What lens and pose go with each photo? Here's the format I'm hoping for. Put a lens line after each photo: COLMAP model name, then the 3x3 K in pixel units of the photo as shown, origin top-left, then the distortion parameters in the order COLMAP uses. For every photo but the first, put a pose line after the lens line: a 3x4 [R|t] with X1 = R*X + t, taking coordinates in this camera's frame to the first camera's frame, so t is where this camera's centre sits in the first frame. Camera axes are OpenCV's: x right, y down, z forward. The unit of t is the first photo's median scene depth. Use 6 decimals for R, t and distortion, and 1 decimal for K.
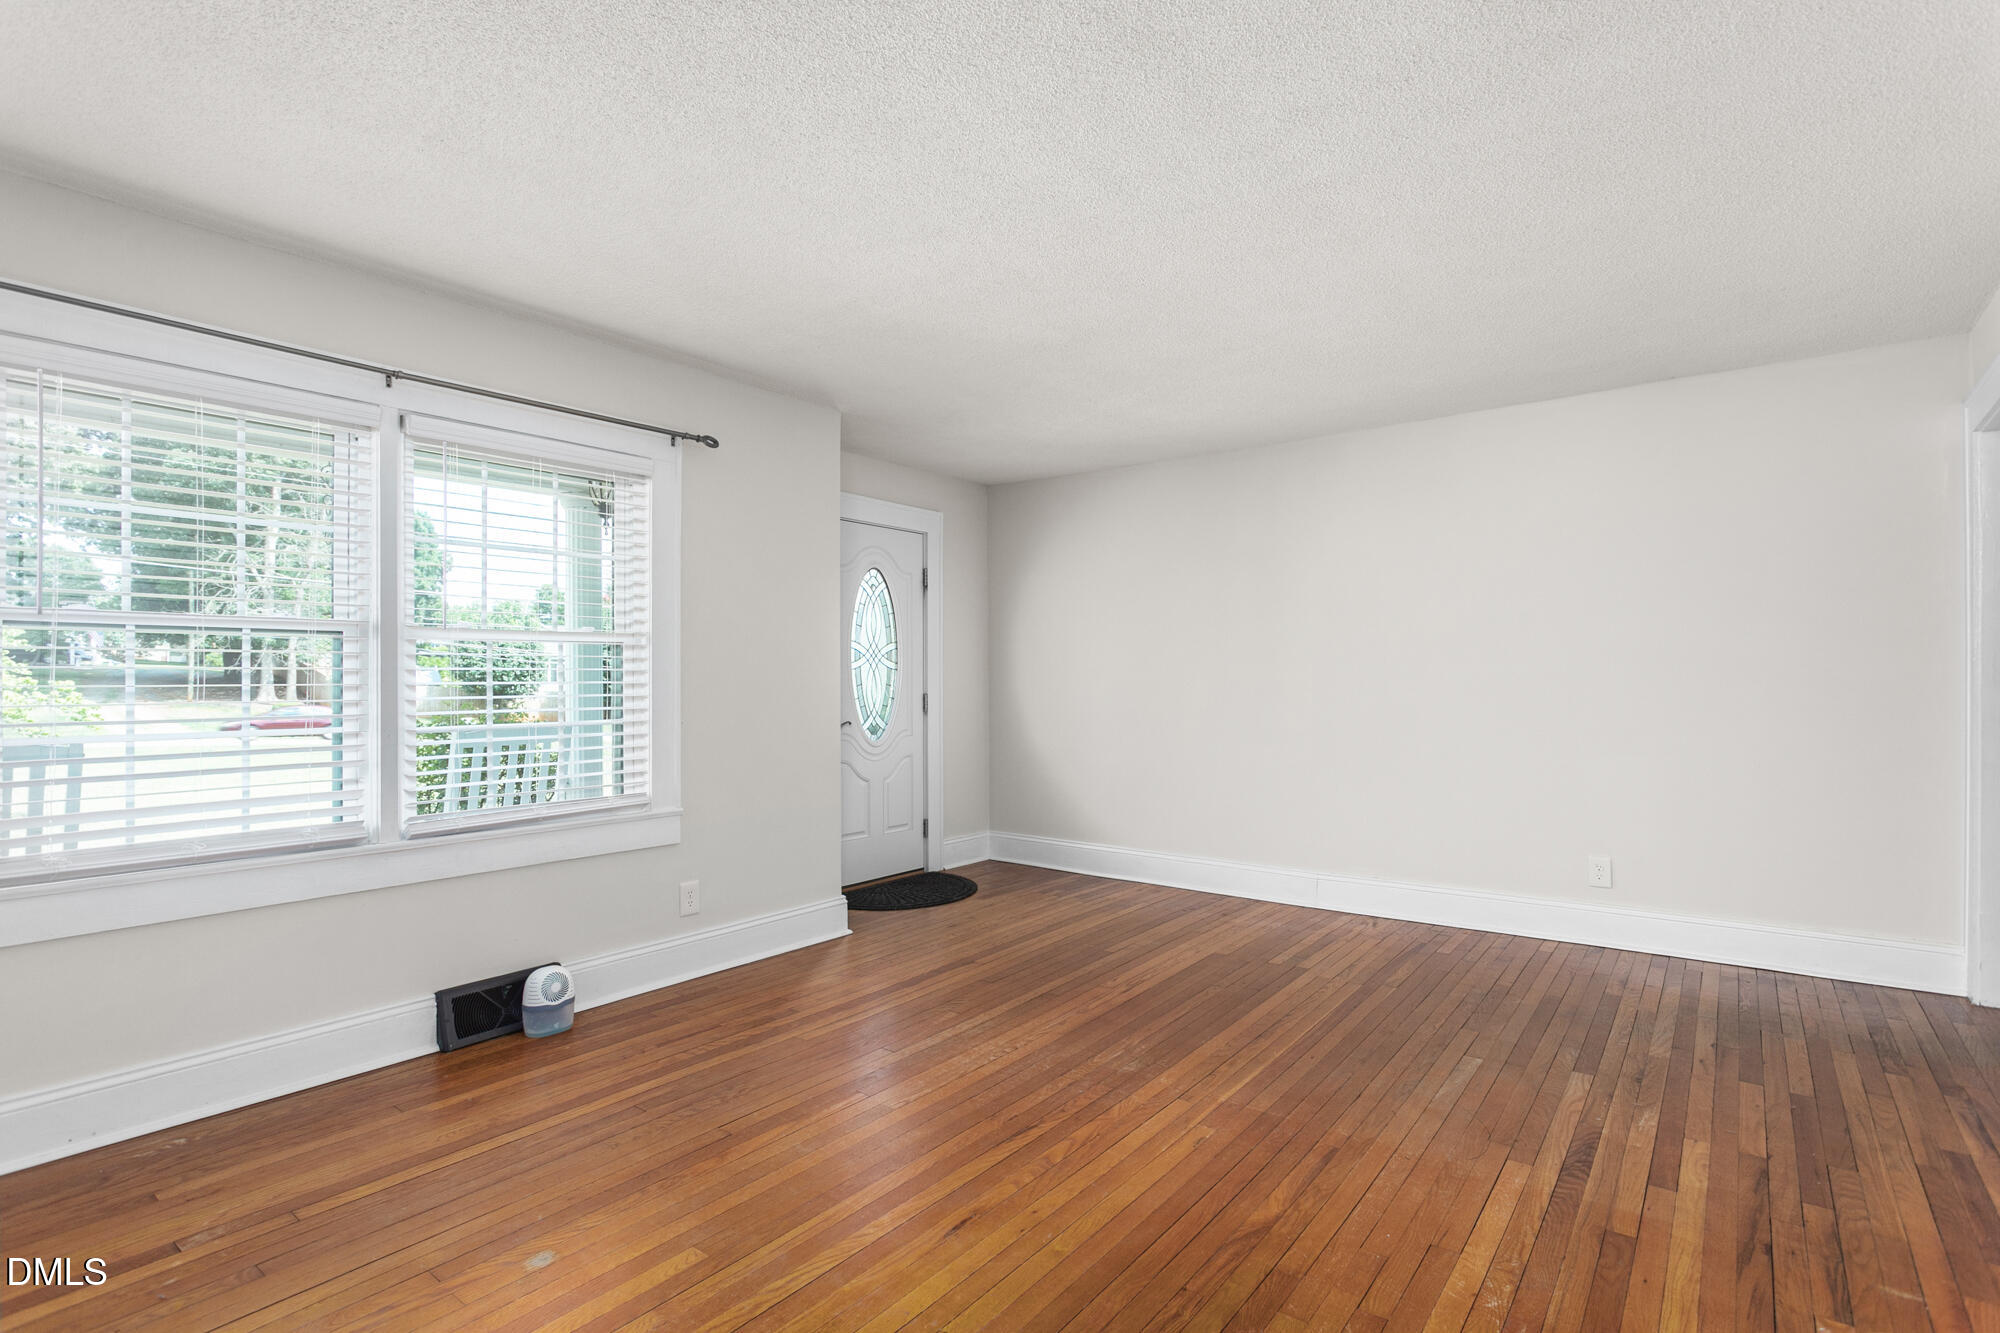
lens RADIAL K [[988.9, 0, 1000.0], [0, 988.9, 666.5], [0, 0, 1]] dist [-0.005034, -0.000405]
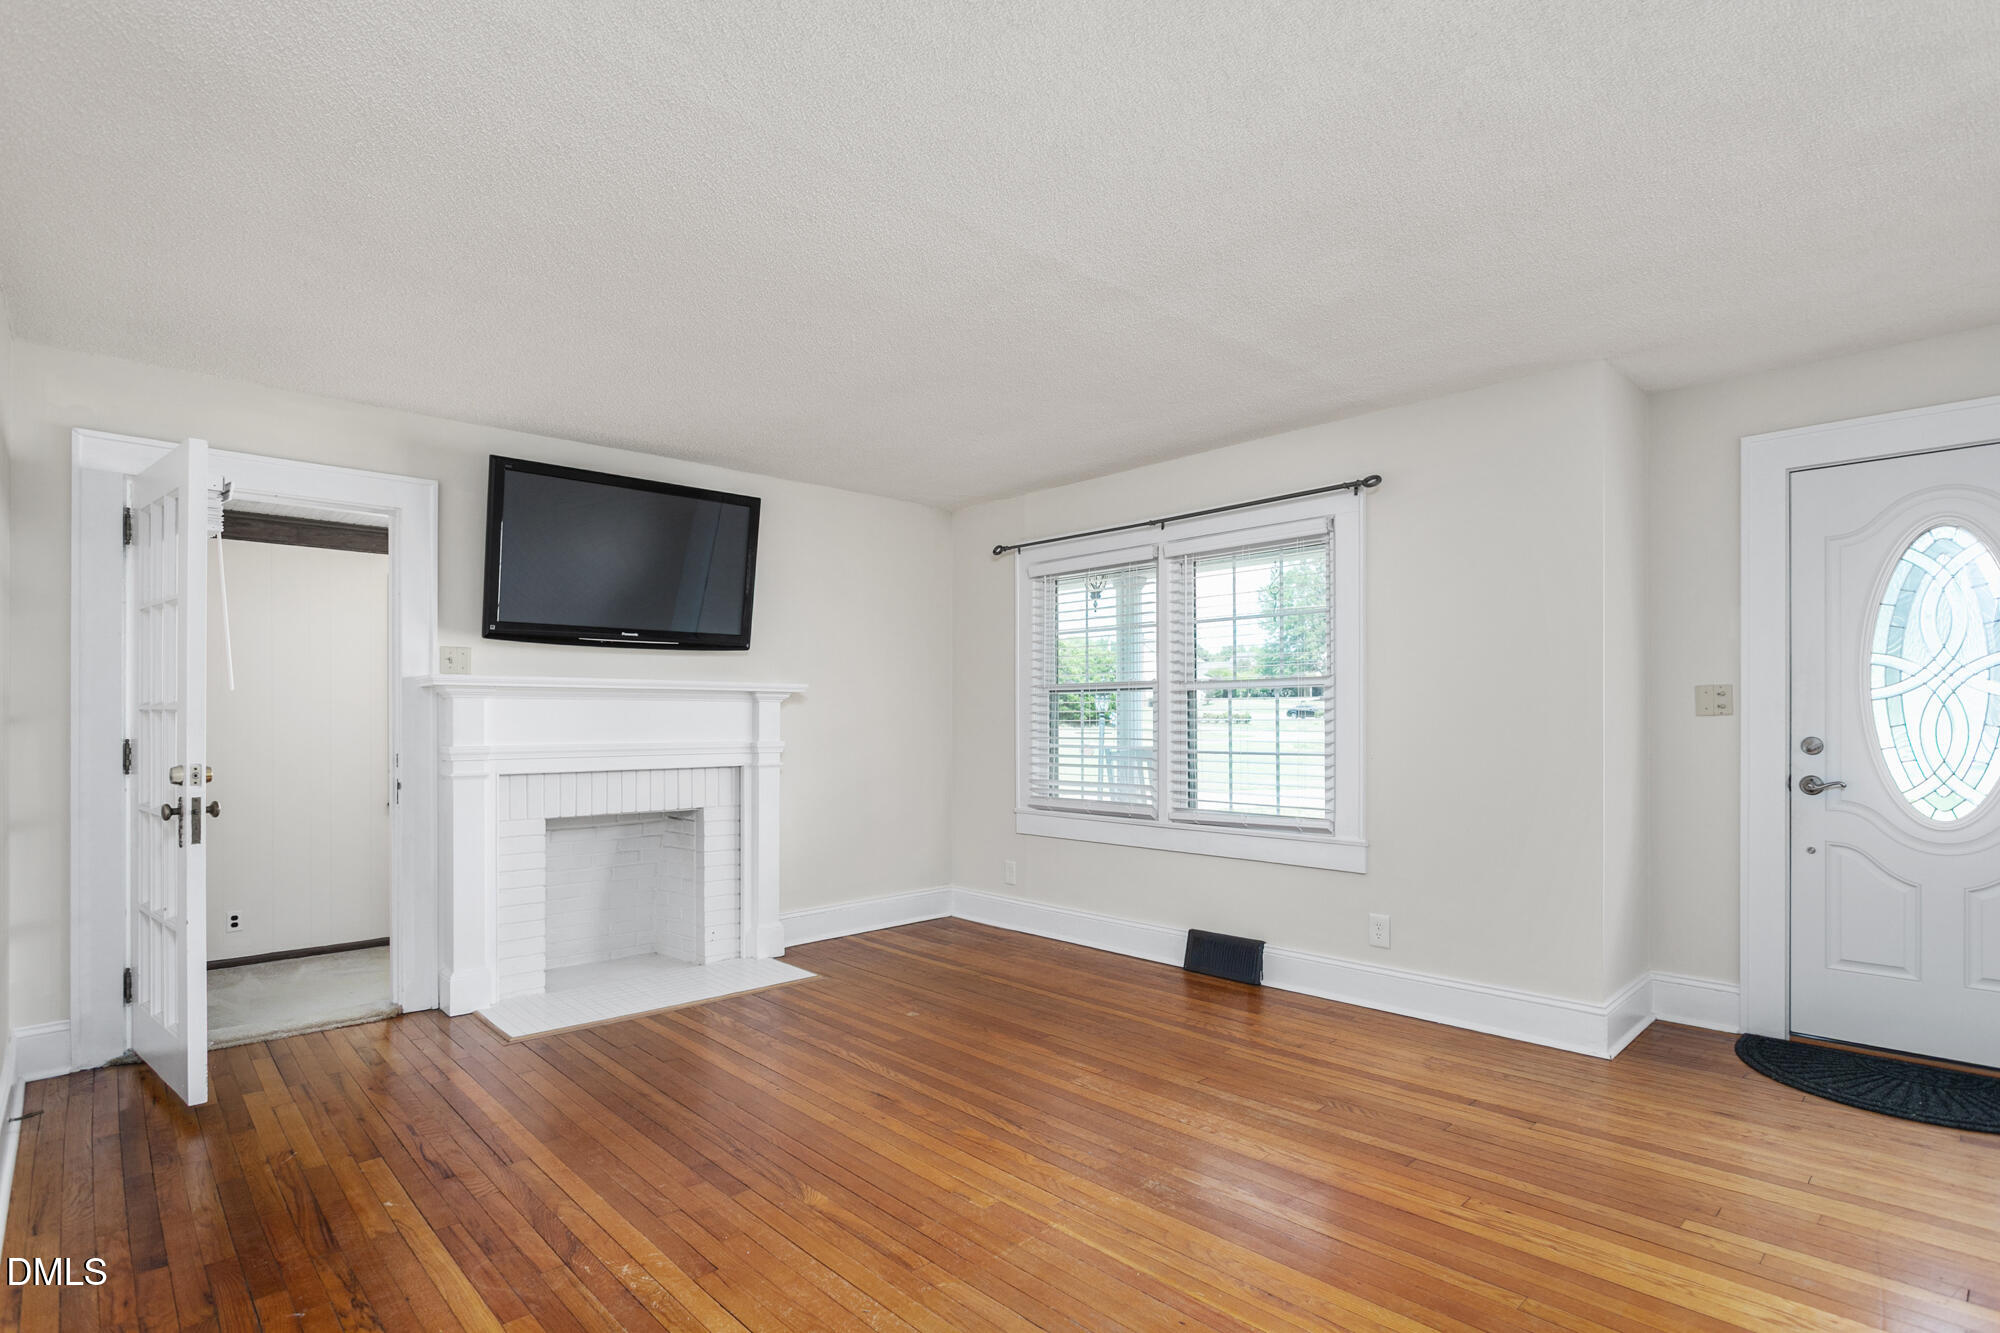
lens RADIAL K [[1002.8, 0, 1023.8], [0, 1002.8, 684.3], [0, 0, 1]] dist [-0.003952, -0.000313]
pose [[-0.151925, -0.026474, -0.988037, 1.057365], [0.016210, 0.999440, -0.029272, 0.006271], [0.988259, -0.020463, -0.151411, 1.091099]]
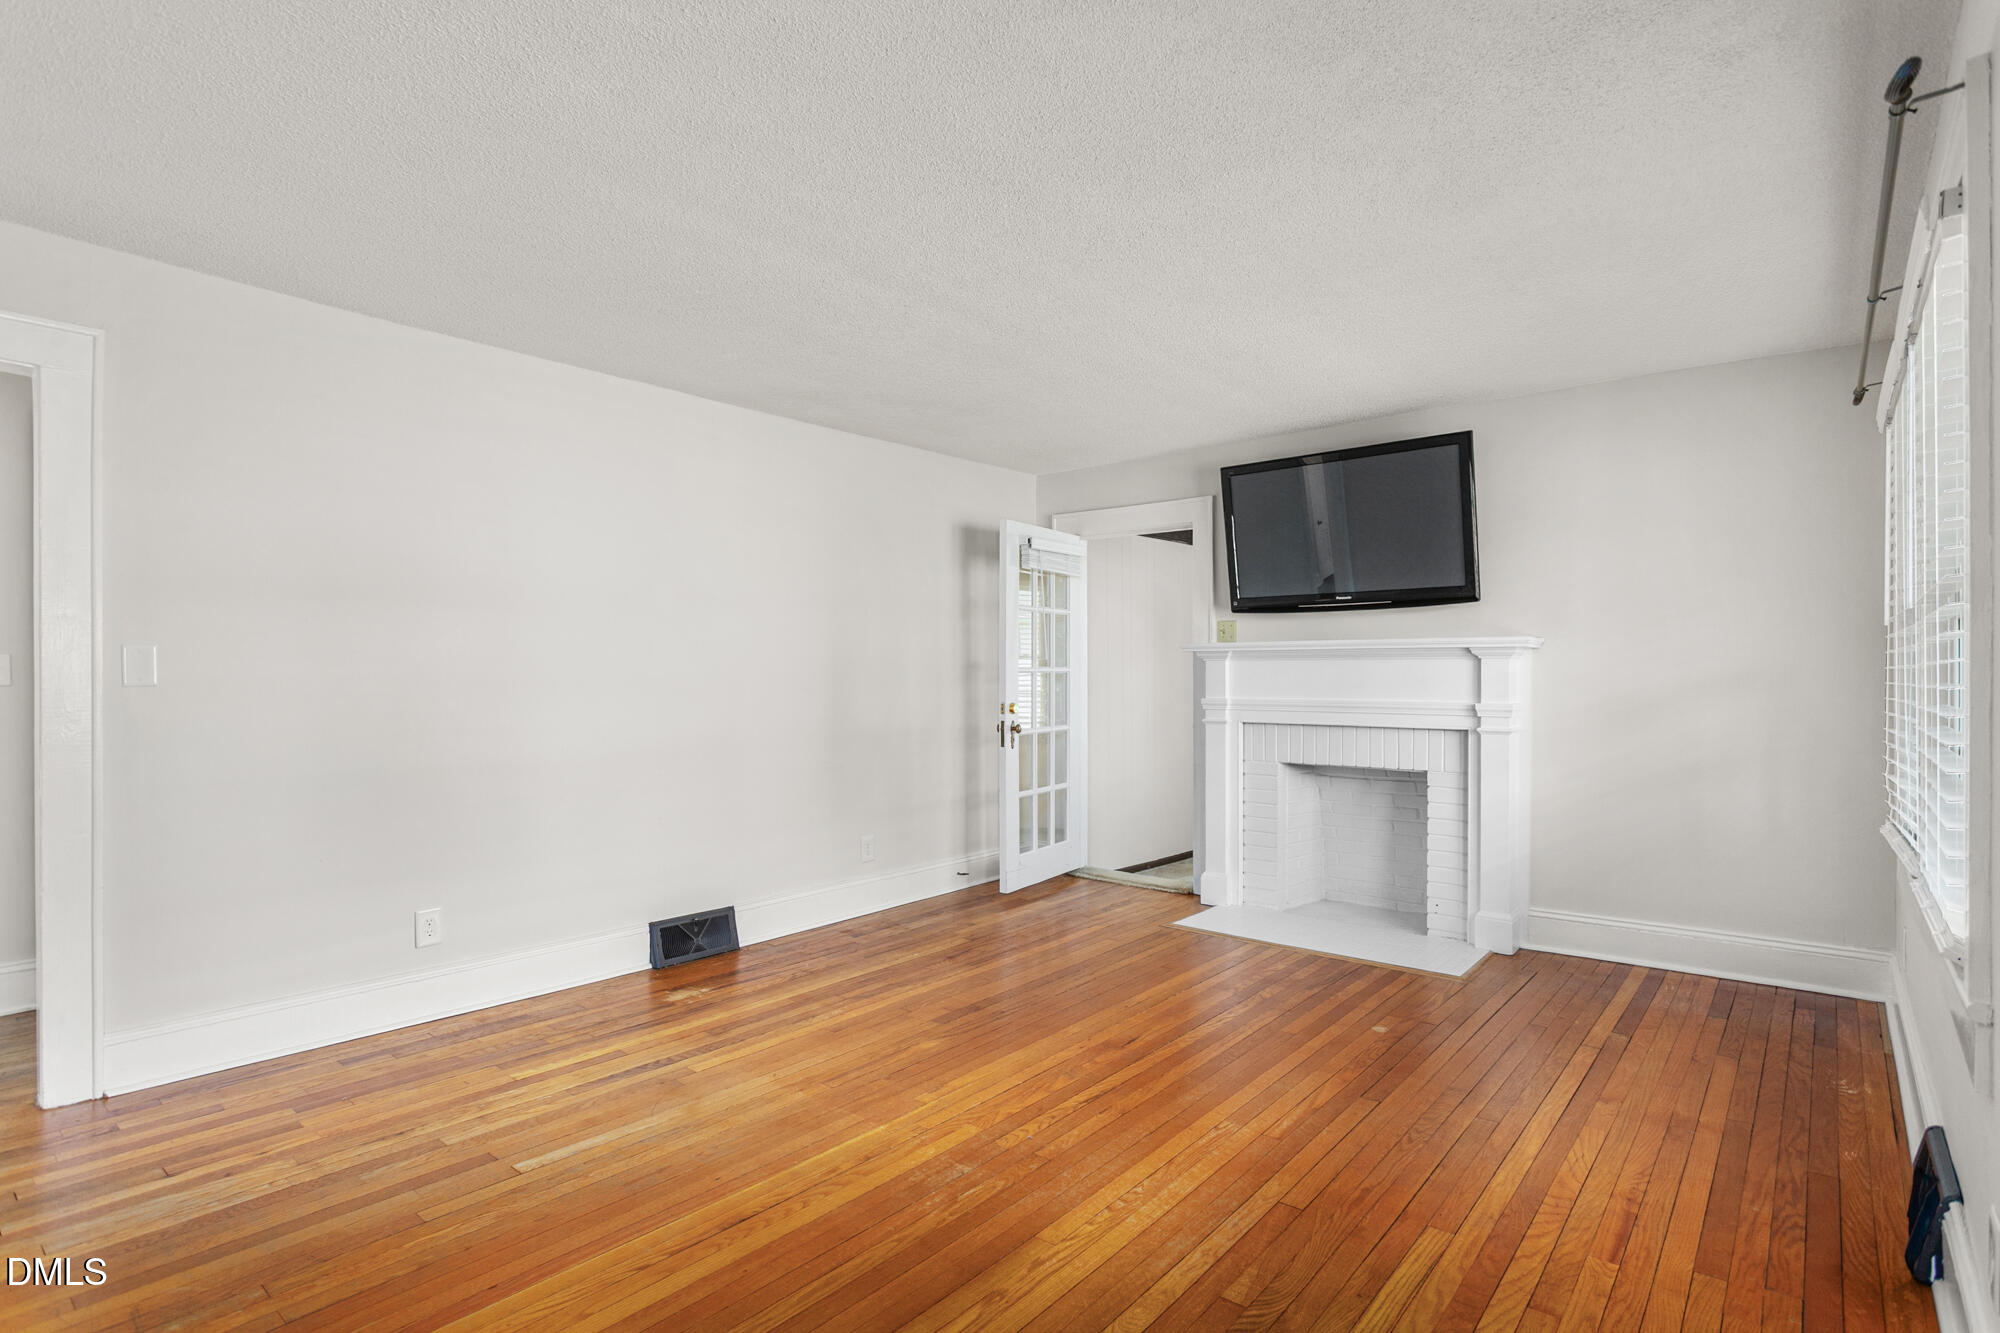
lens RADIAL K [[982.4, 0, 1016.1], [0, 982.4, 660.4], [0, 0, 1]] dist [-0.002321, 0.000424]
pose [[-0.999553, 0.005556, 0.029386, 0.066289], [0.004701, 0.999565, -0.029113, 0.020599], [-0.029535, -0.028962, -0.999144, 1.908807]]
